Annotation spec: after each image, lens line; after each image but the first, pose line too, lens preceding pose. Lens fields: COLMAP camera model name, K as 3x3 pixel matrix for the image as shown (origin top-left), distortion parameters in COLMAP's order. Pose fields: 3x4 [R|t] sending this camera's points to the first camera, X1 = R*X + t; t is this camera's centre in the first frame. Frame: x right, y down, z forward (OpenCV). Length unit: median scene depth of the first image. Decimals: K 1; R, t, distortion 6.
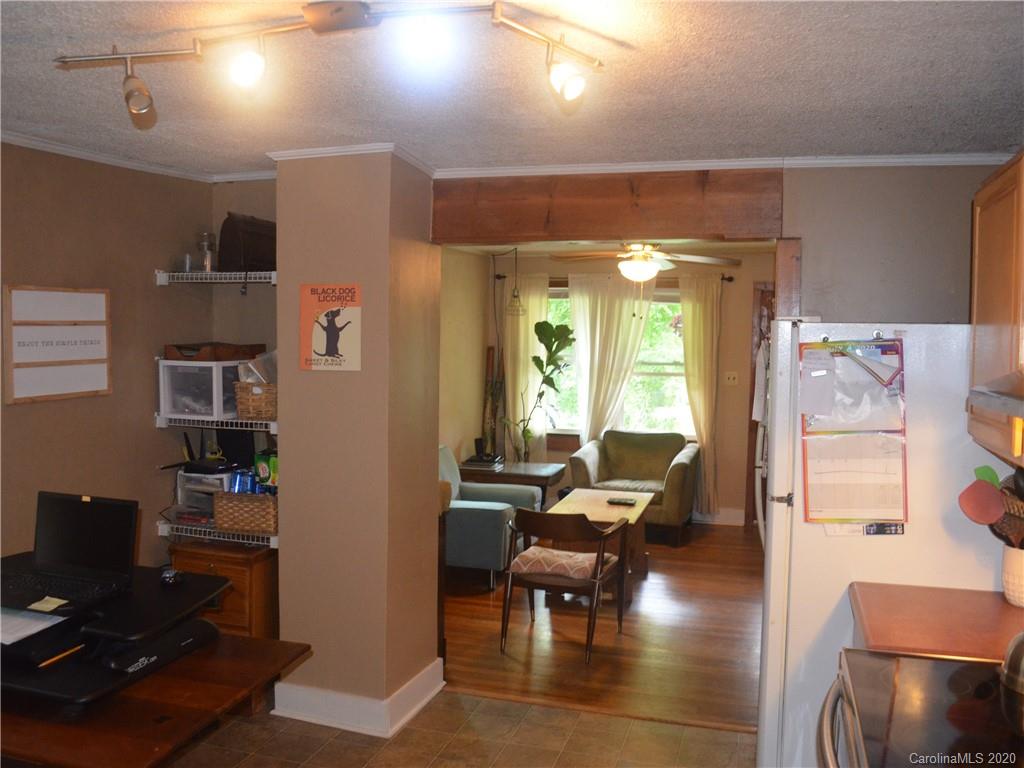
lens RADIAL K [[916.2, 0, 511.1], [0, 916.2, 384.3], [0, 0, 1]] dist [0.012025, 0.006417]
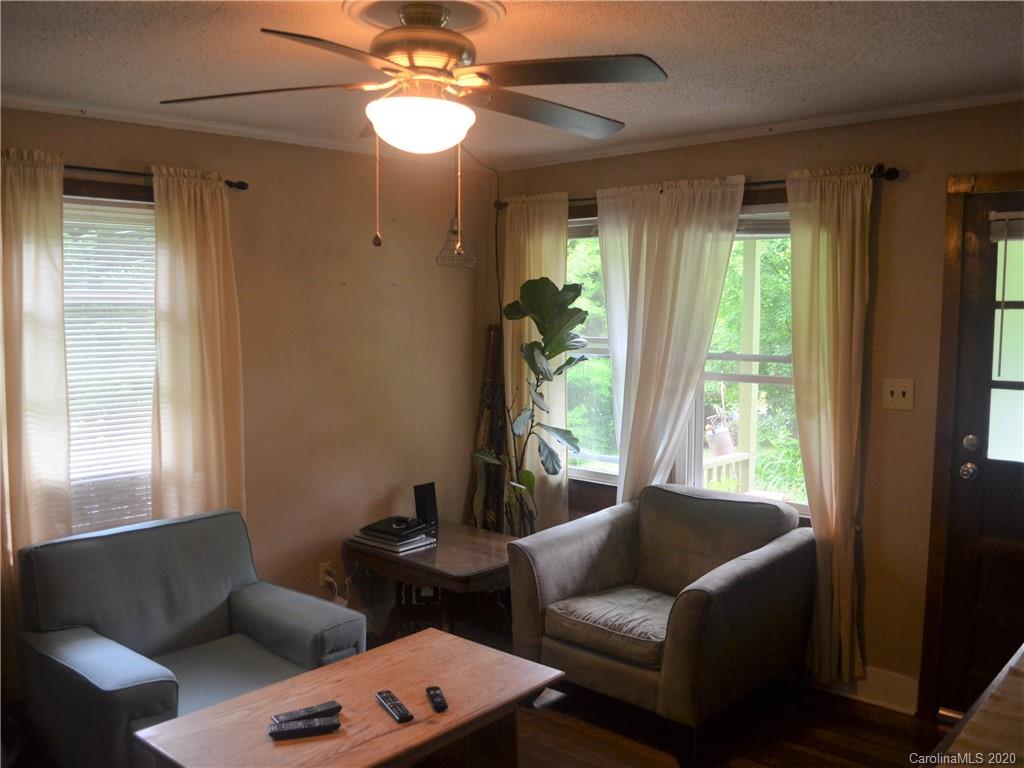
lens RADIAL K [[916.2, 0, 511.1], [0, 916.2, 384.3], [0, 0, 1]] dist [0.012025, 0.006417]
pose [[0.916298, 0.022394, -0.399870, 0.270932], [-0.013901, 0.999612, 0.024128, -0.020692], [0.400255, -0.016550, 0.916254, 0.550125]]
